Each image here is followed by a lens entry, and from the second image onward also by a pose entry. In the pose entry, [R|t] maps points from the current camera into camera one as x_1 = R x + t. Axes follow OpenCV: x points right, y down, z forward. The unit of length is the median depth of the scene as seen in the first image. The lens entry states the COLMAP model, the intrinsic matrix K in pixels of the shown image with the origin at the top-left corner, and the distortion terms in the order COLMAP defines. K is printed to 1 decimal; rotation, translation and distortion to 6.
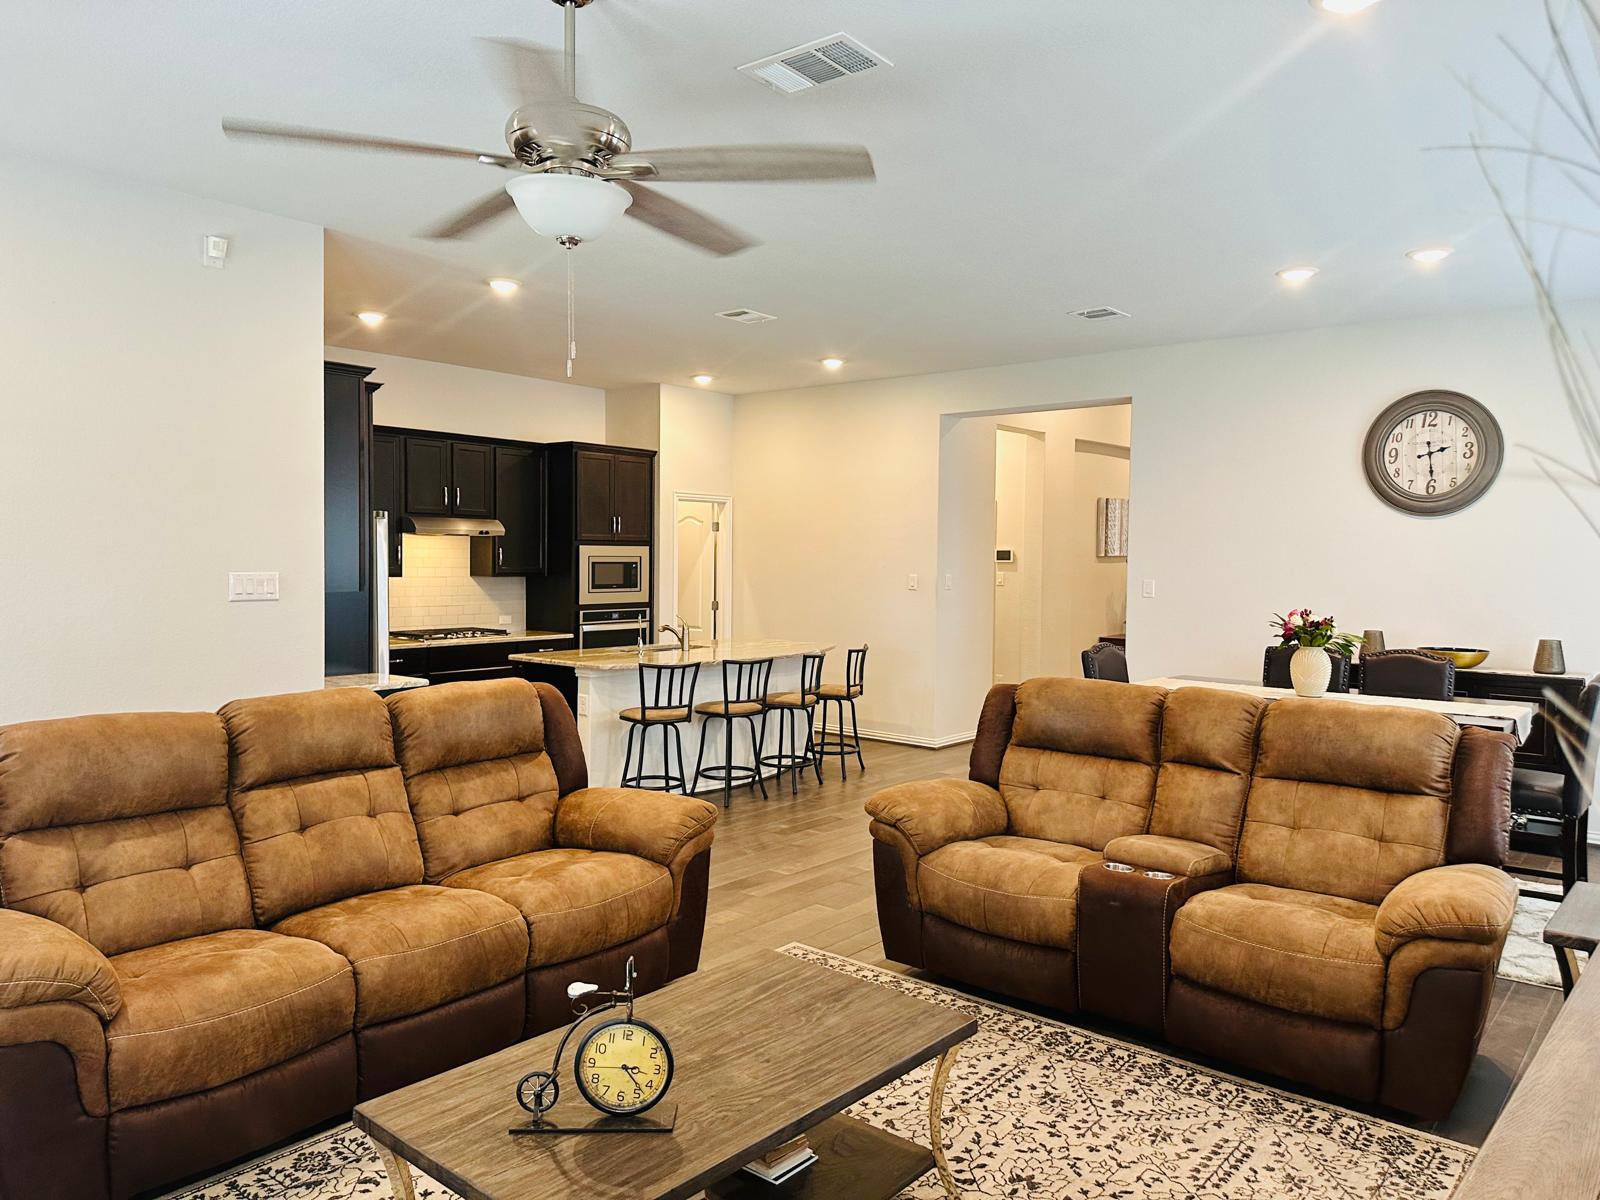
lens RADIAL K [[1132.9, 0, 806.1], [0, 1132.9, 596.5], [0, 0, 1]] dist [0.043504, -0.041180]
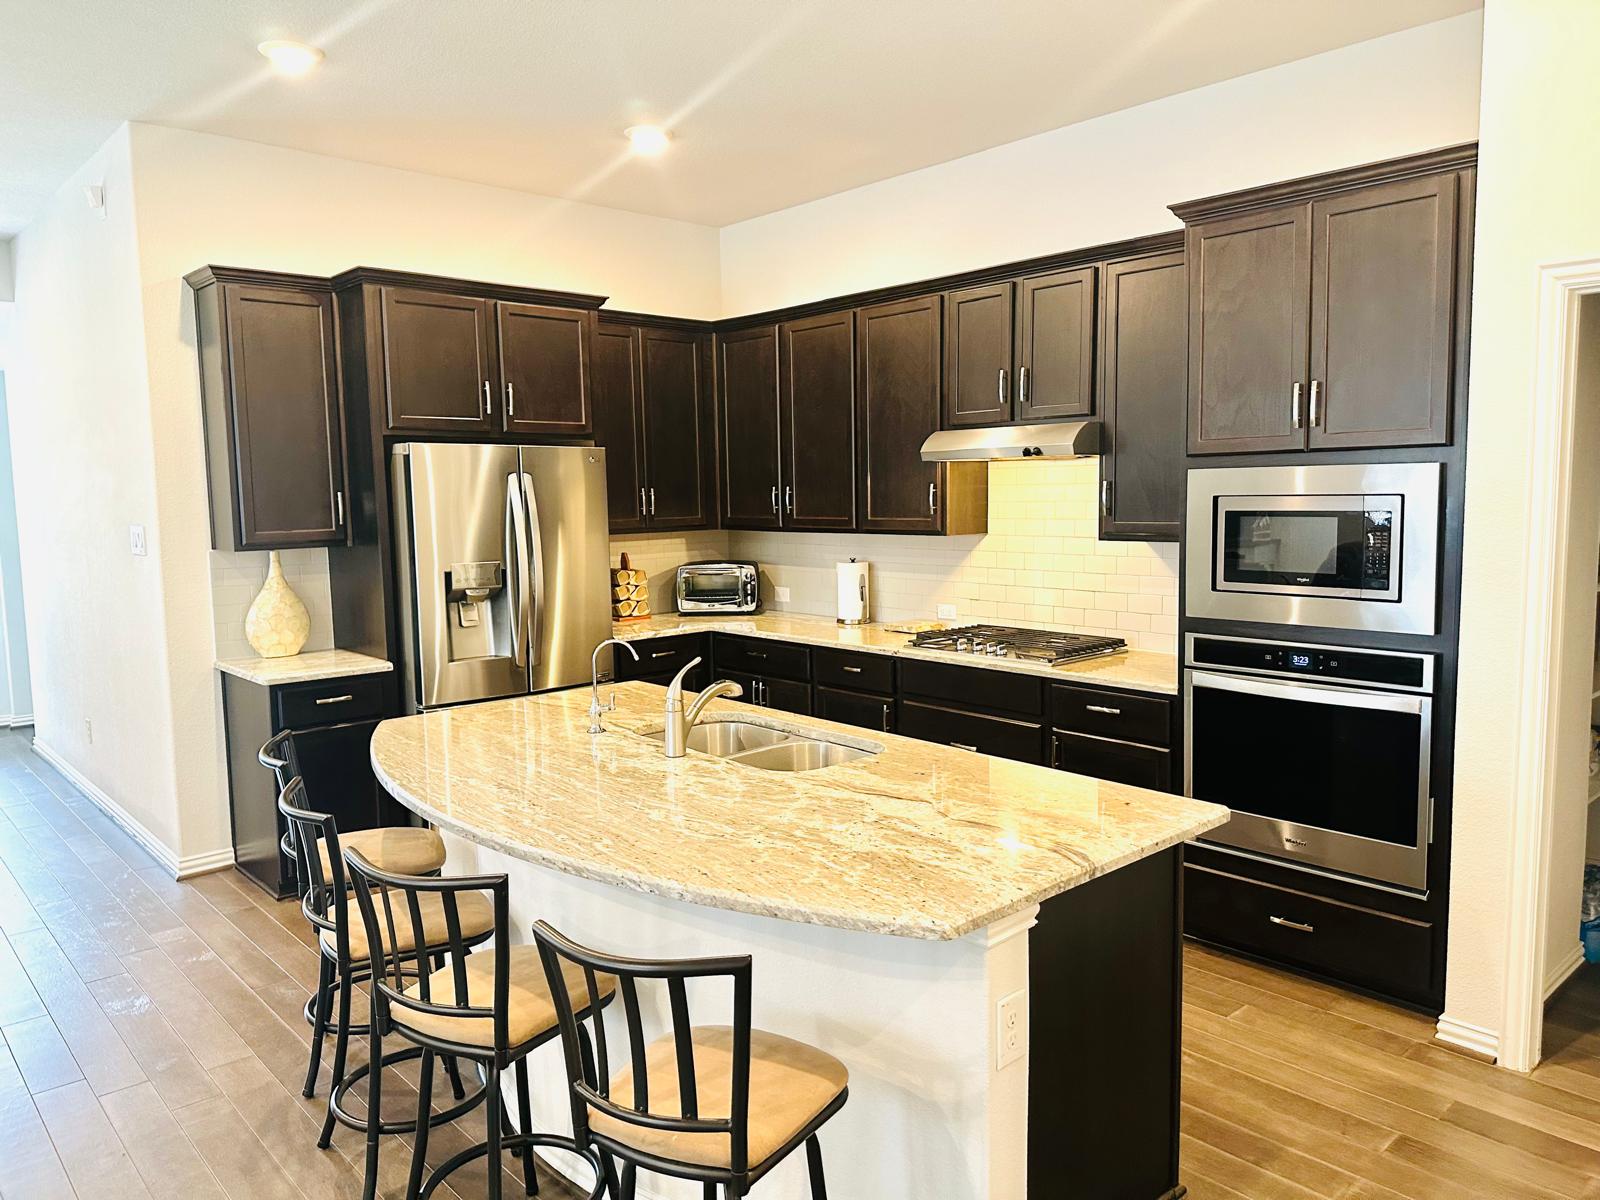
lens RADIAL K [[1132.9, 0, 818.8], [0, 1132.9, 600.6], [0, 0, 1]] dist [0.043504, -0.041180]
pose [[-0.148555, 0.096506, -0.984184, 0.415810], [-0.018114, 0.994794, 0.100281, -0.070619], [0.988738, 0.032725, -0.146033, 1.803239]]
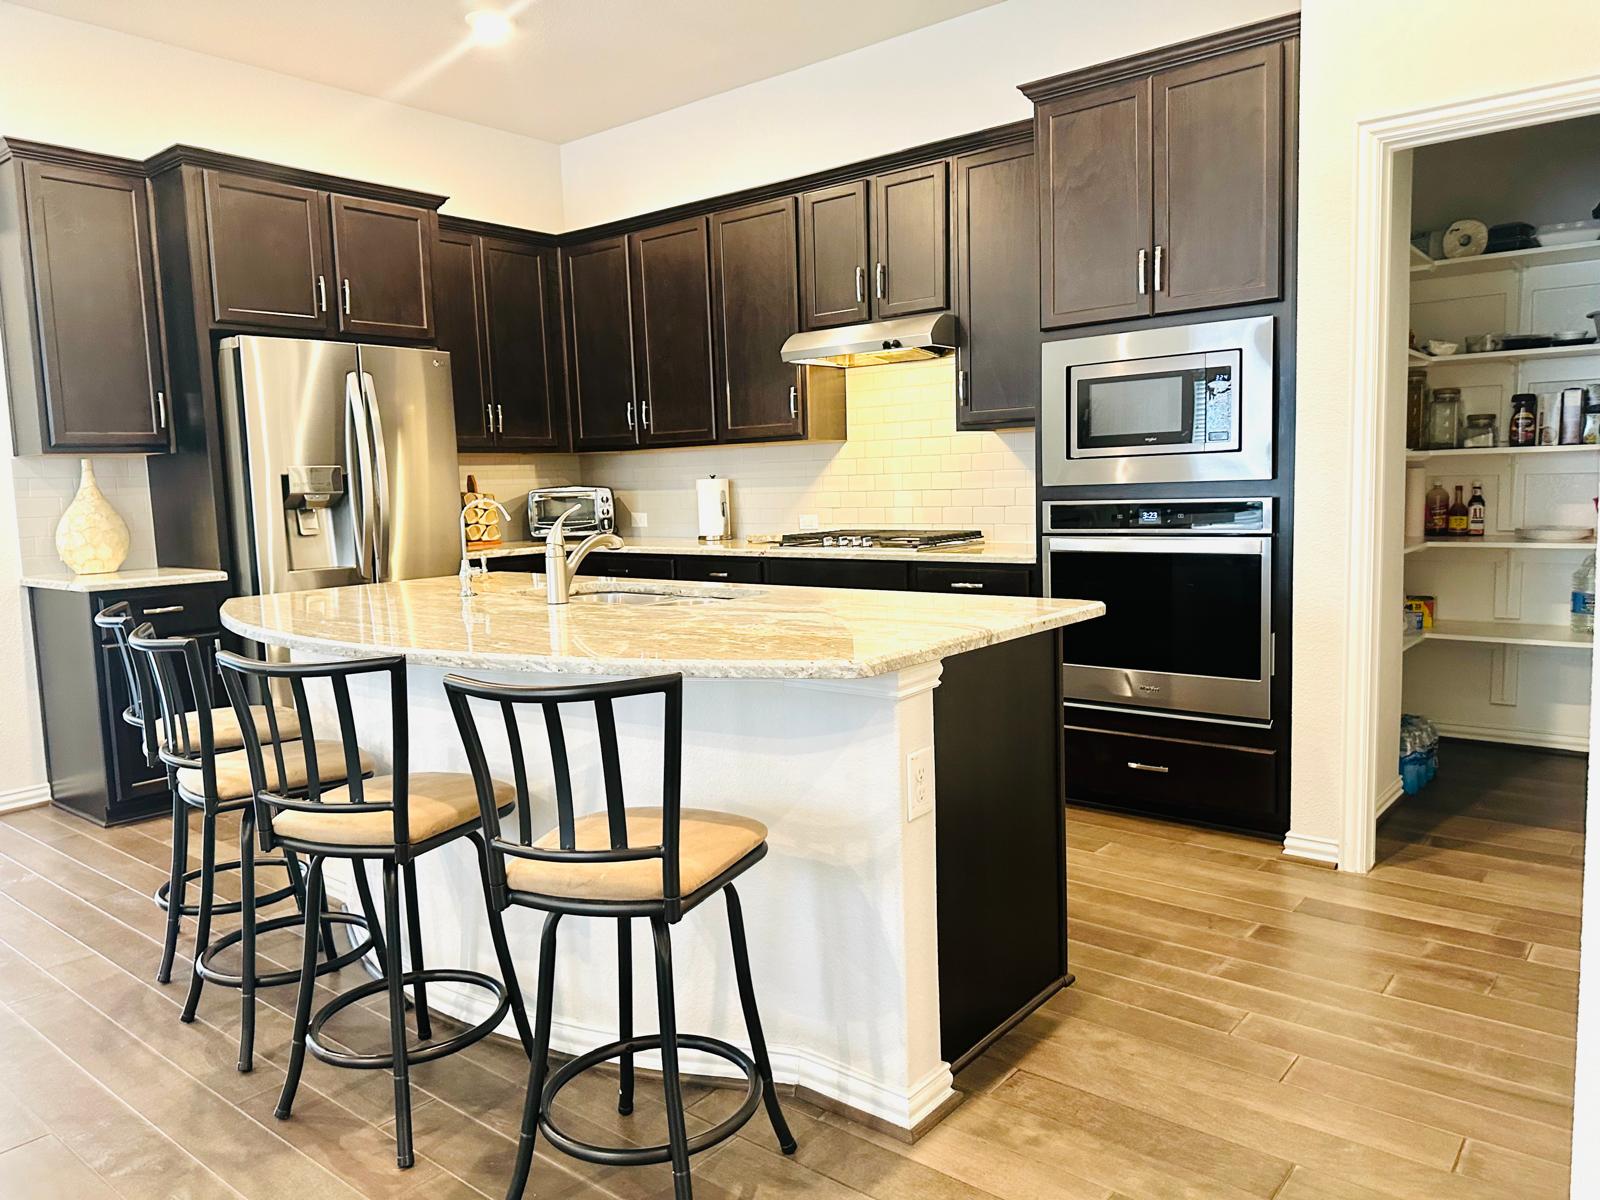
lens RADIAL K [[1132.9, 0, 811.0], [0, 1132.9, 601.4], [0, 0, 1]] dist [0.043504, -0.041180]
pose [[-0.007317, 0.100261, -0.994934, 0.428584], [-0.003413, 0.994953, 0.100287, 0.014985], [0.999967, 0.004130, -0.006938, 1.778199]]
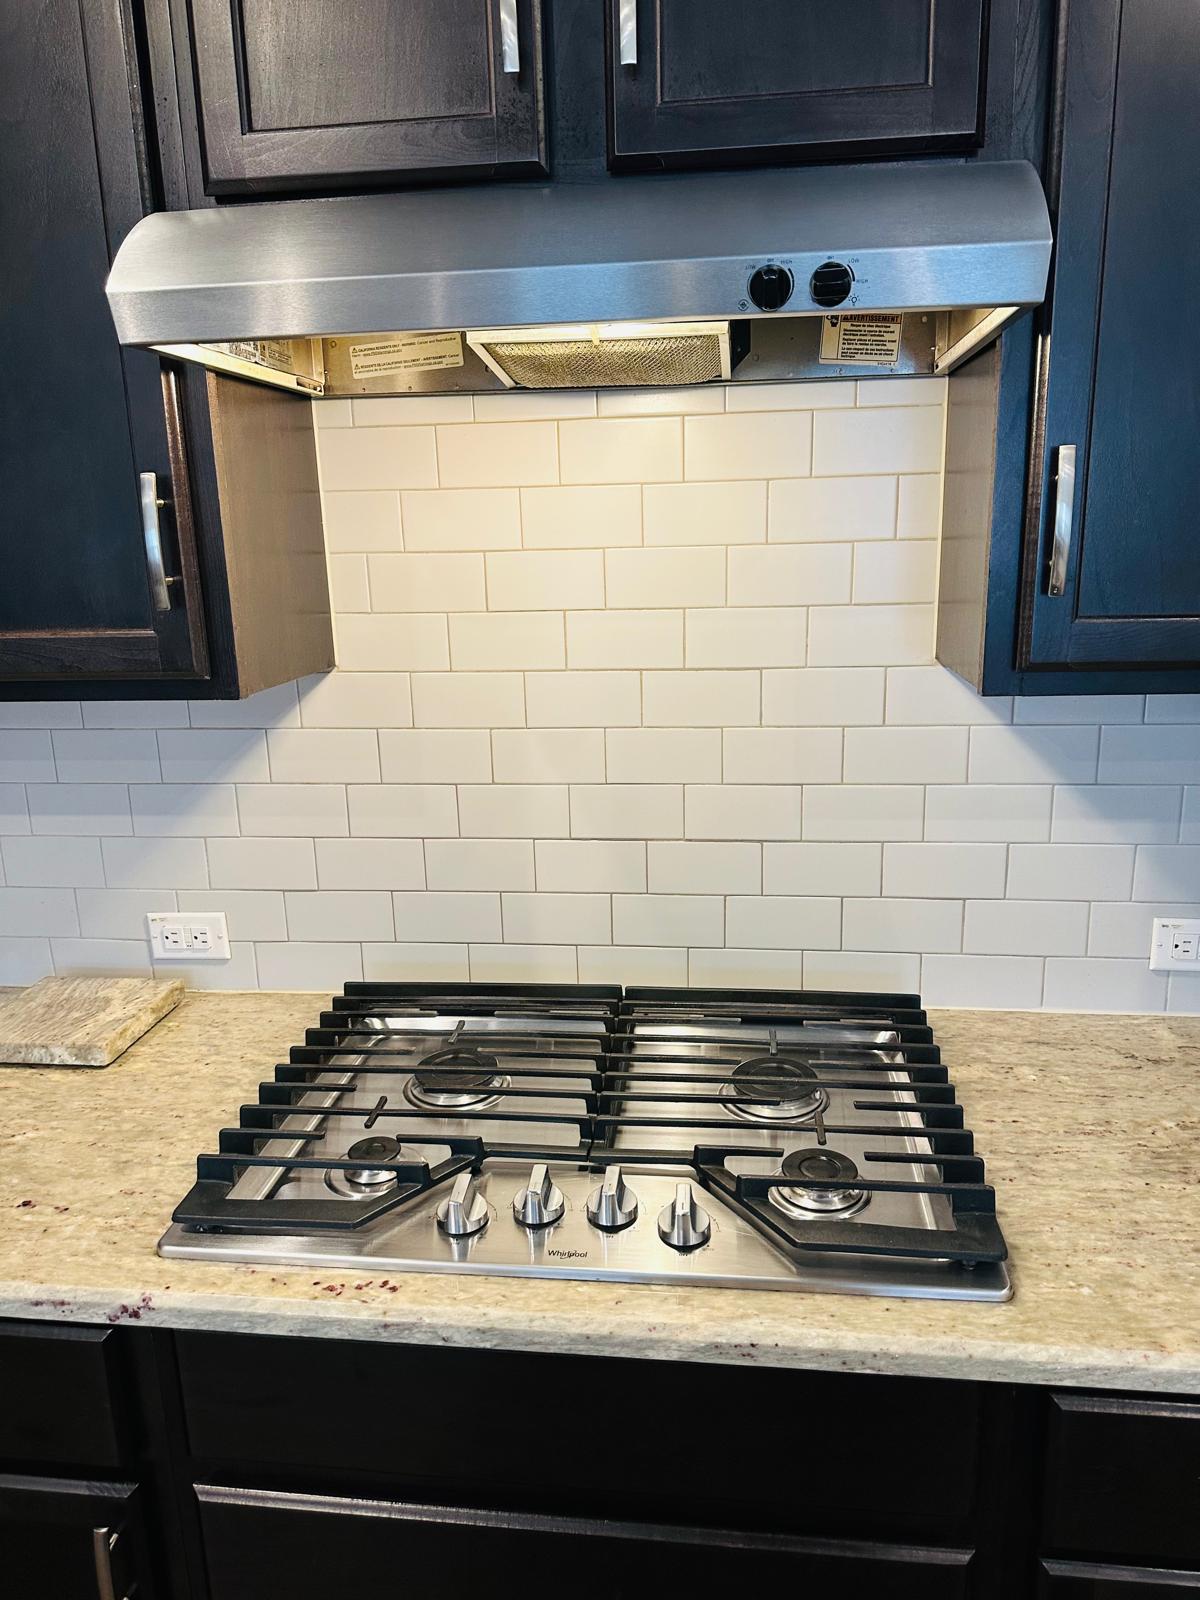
lens RADIAL K [[1132.9, 0, 604.8], [0, 1132.9, 797.7], [0, 0, 1]] dist [0.043504, -0.041180]
pose [[0.525054, 0.183982, -0.830945, -0.363401], [0.001882, 0.976101, 0.217311, -0.060425], [0.851067, -0.115664, 0.512159, 1.706754]]
